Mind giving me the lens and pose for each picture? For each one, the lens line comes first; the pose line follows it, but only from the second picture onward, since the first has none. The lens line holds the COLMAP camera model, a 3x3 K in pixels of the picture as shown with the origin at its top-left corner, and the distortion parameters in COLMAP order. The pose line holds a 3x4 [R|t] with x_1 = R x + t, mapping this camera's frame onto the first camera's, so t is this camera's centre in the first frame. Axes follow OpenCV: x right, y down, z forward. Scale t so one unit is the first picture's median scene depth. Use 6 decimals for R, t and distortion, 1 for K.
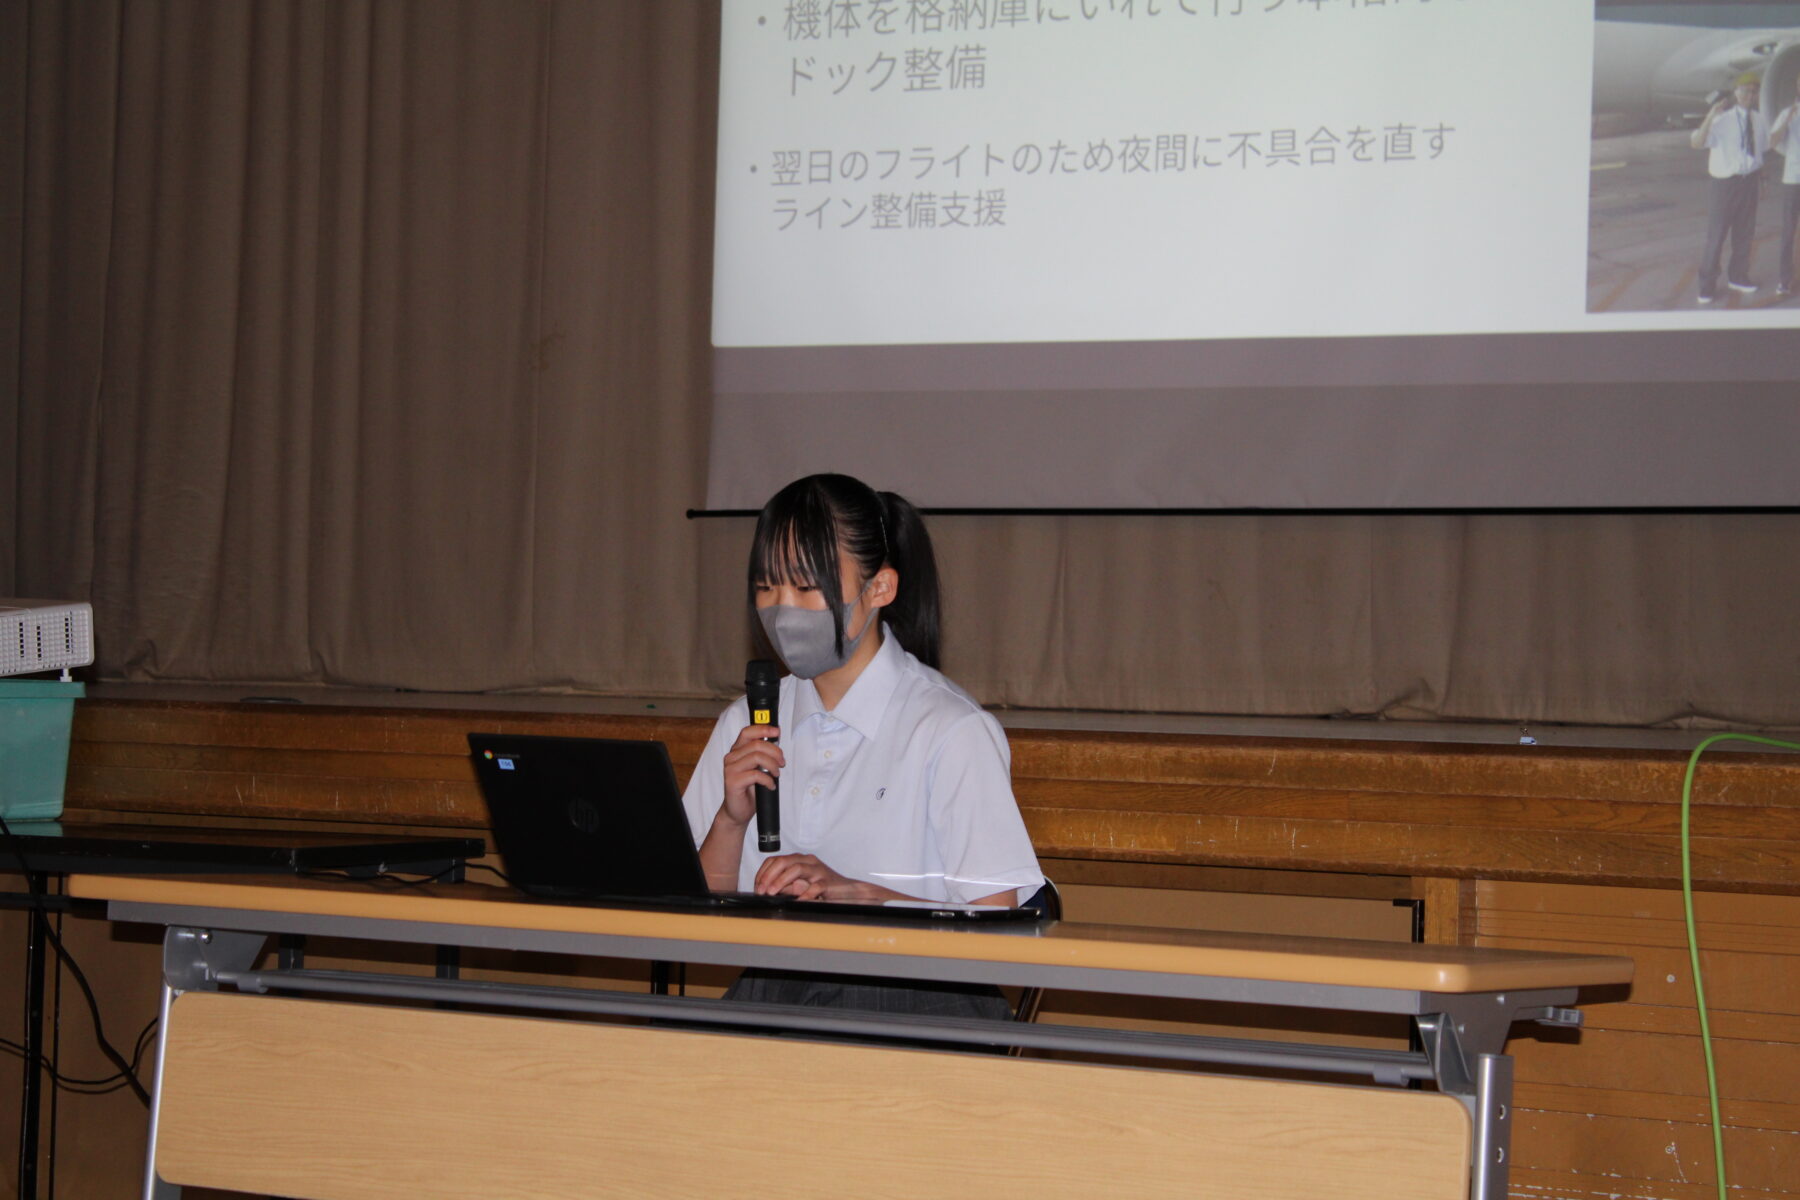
lens RADIAL K [[4532.7, 0, 900.0], [0, 4532.7, 600.0], [0, 0, 1]] dist [0.089734, 0.884861]
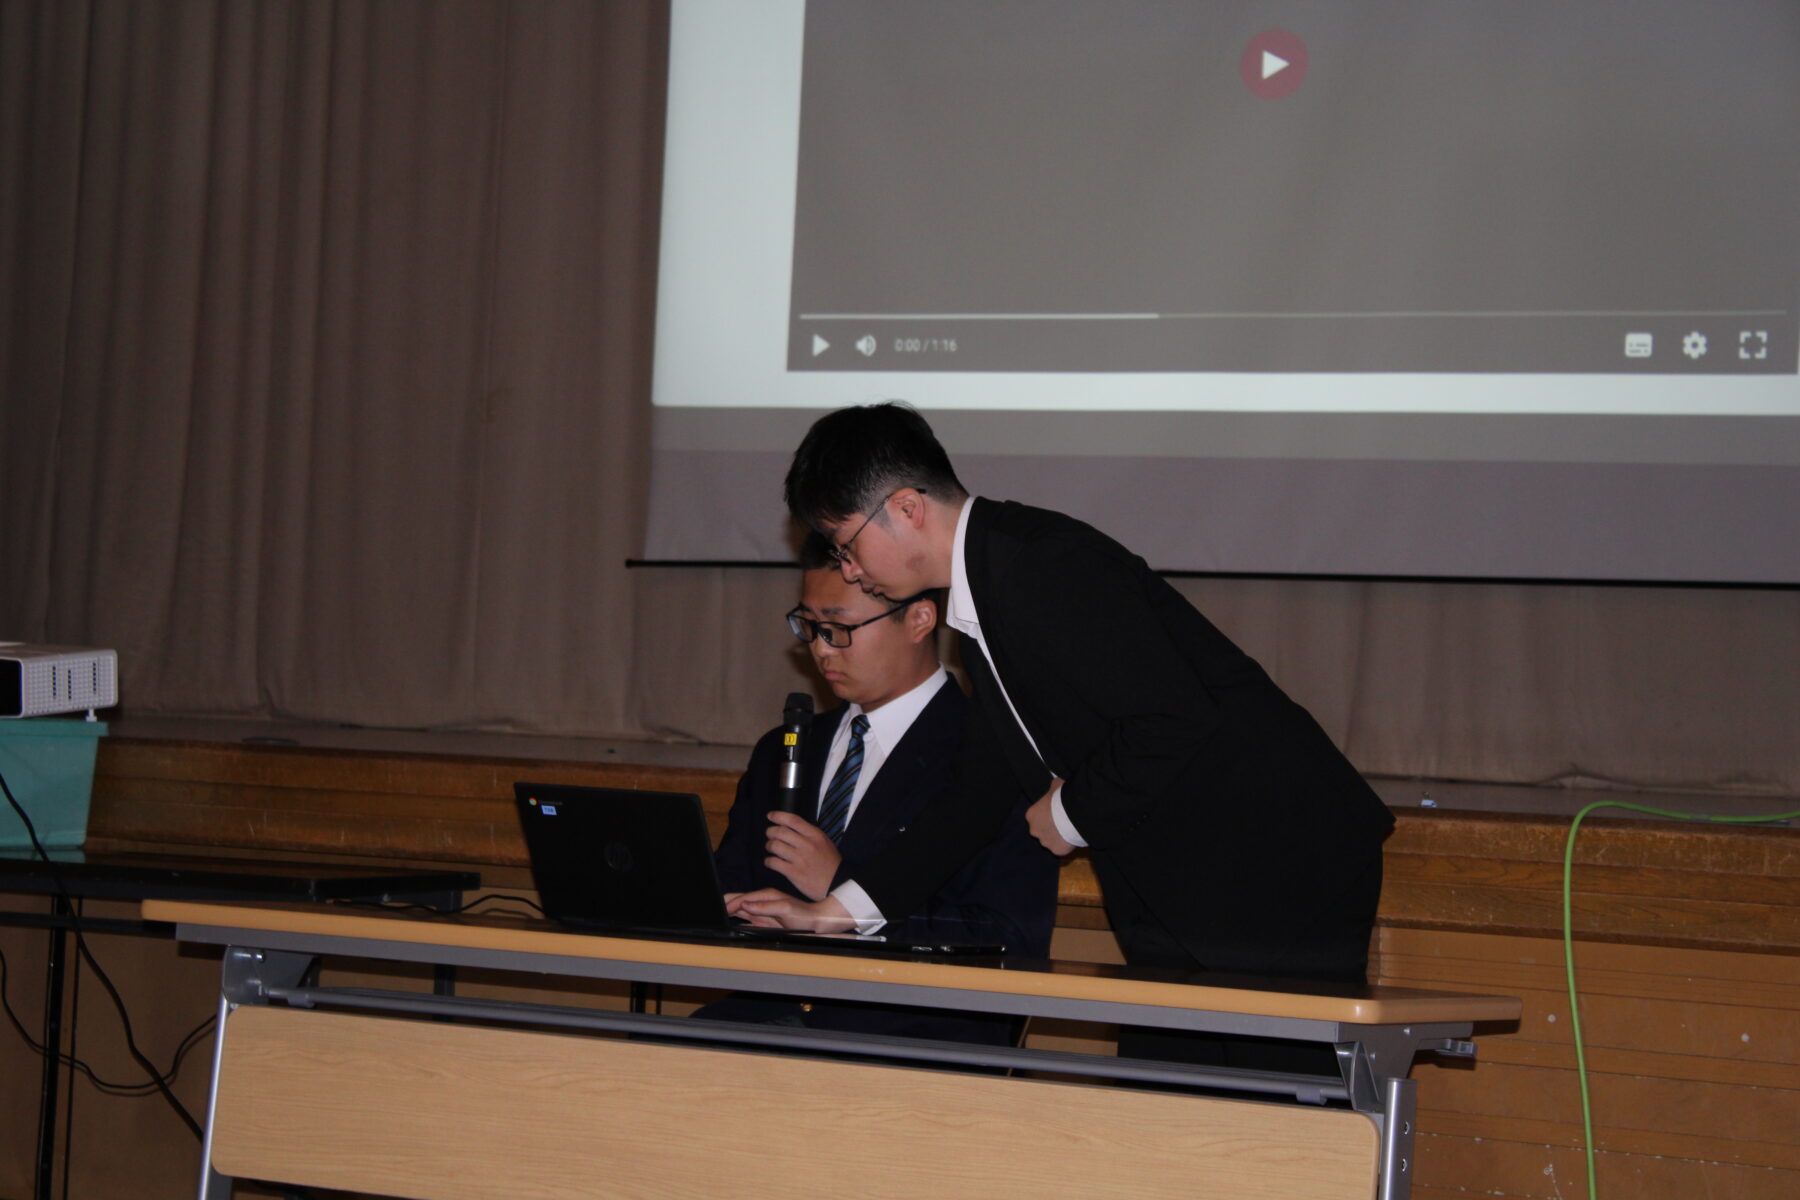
lens RADIAL K [[4532.7, 0, 900.0], [0, 4532.7, 600.0], [0, 0, 1]] dist [0.089734, 0.884861]
pose [[0.999492, 0.020411, 0.024488, -0.020865], [-0.020219, 0.999763, -0.008052, -0.007711], [-0.024647, 0.007552, 0.999668, -0.117851]]
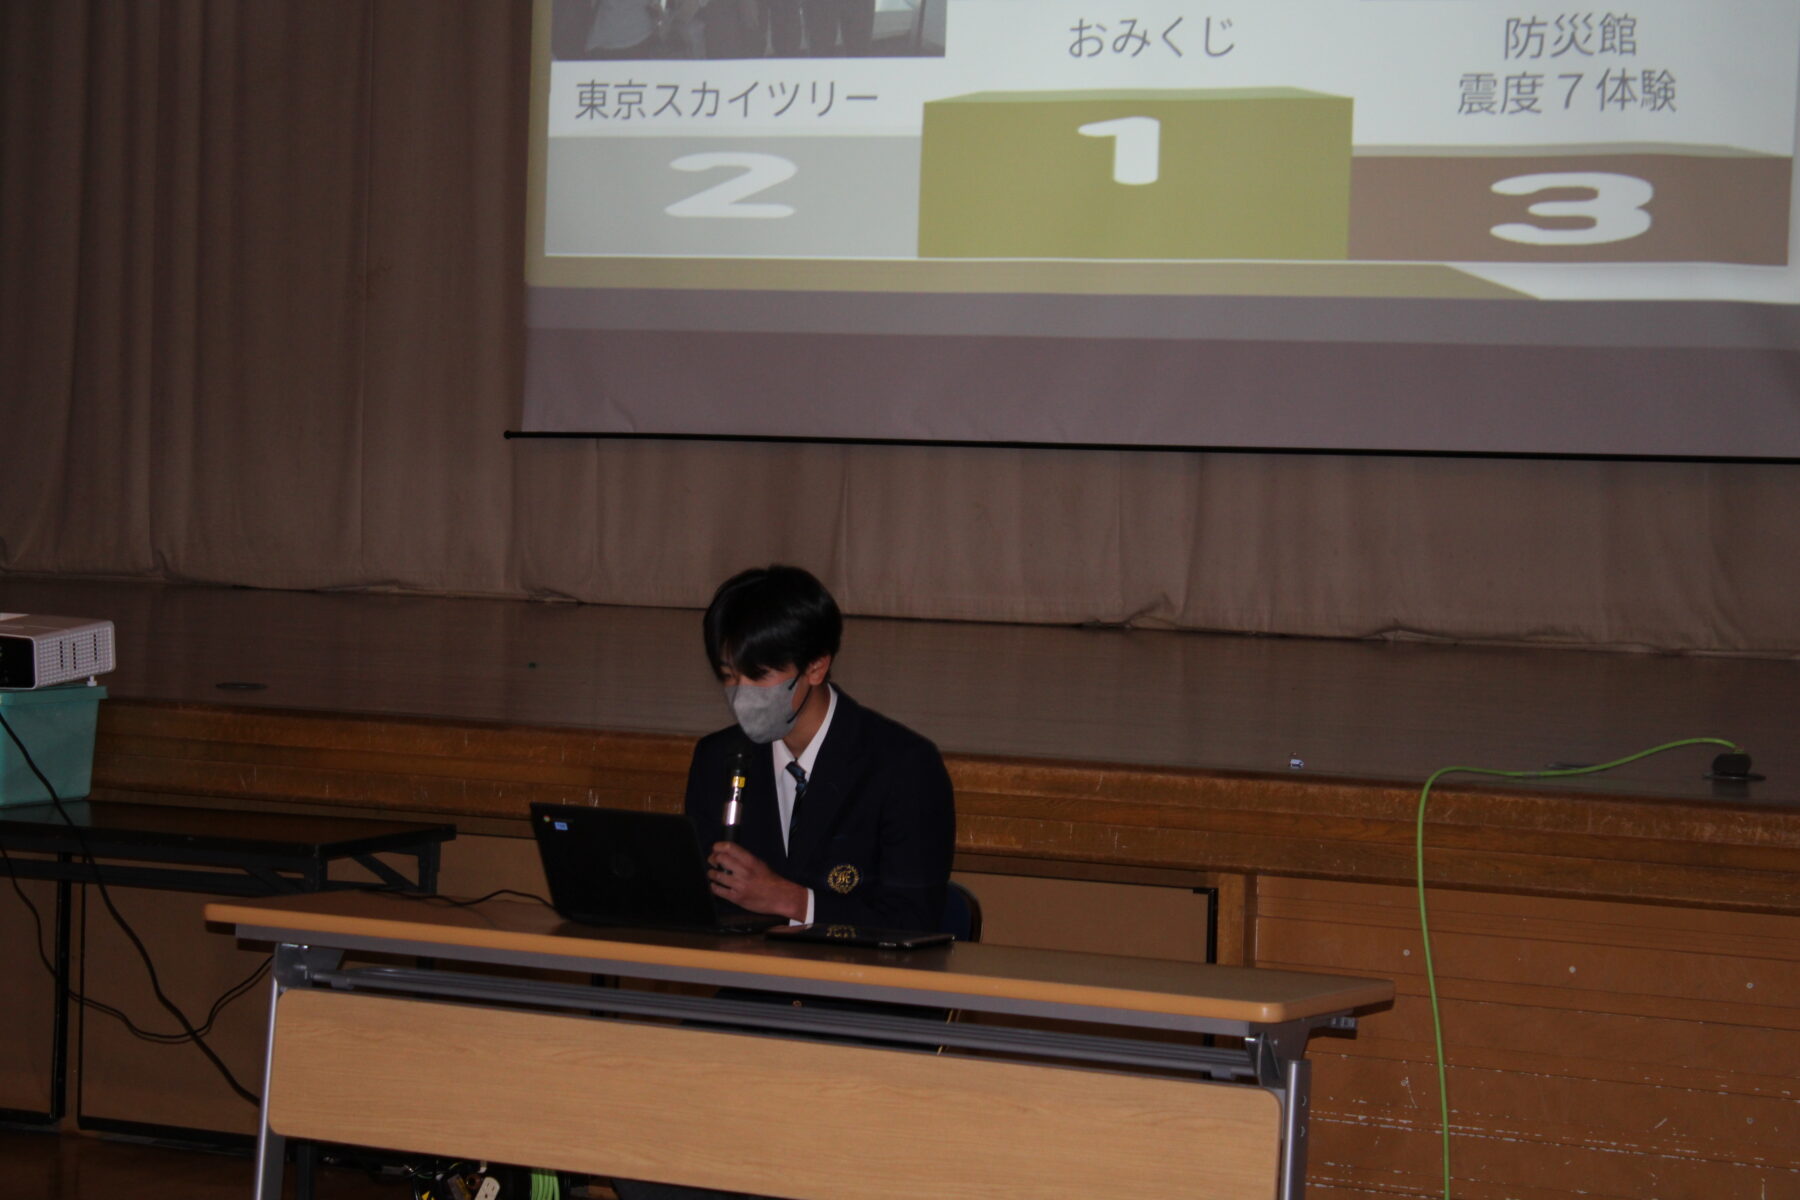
lens RADIAL K [[4532.7, 0, 900.0], [0, 4532.7, 600.0], [0, 0, 1]] dist [0.089734, 0.884861]
pose [[0.997497, -0.002260, 0.070673, -0.066361], [-0.001413, 0.998652, 0.051886, -0.083915], [-0.070695, -0.051856, 0.996149, -0.277064]]
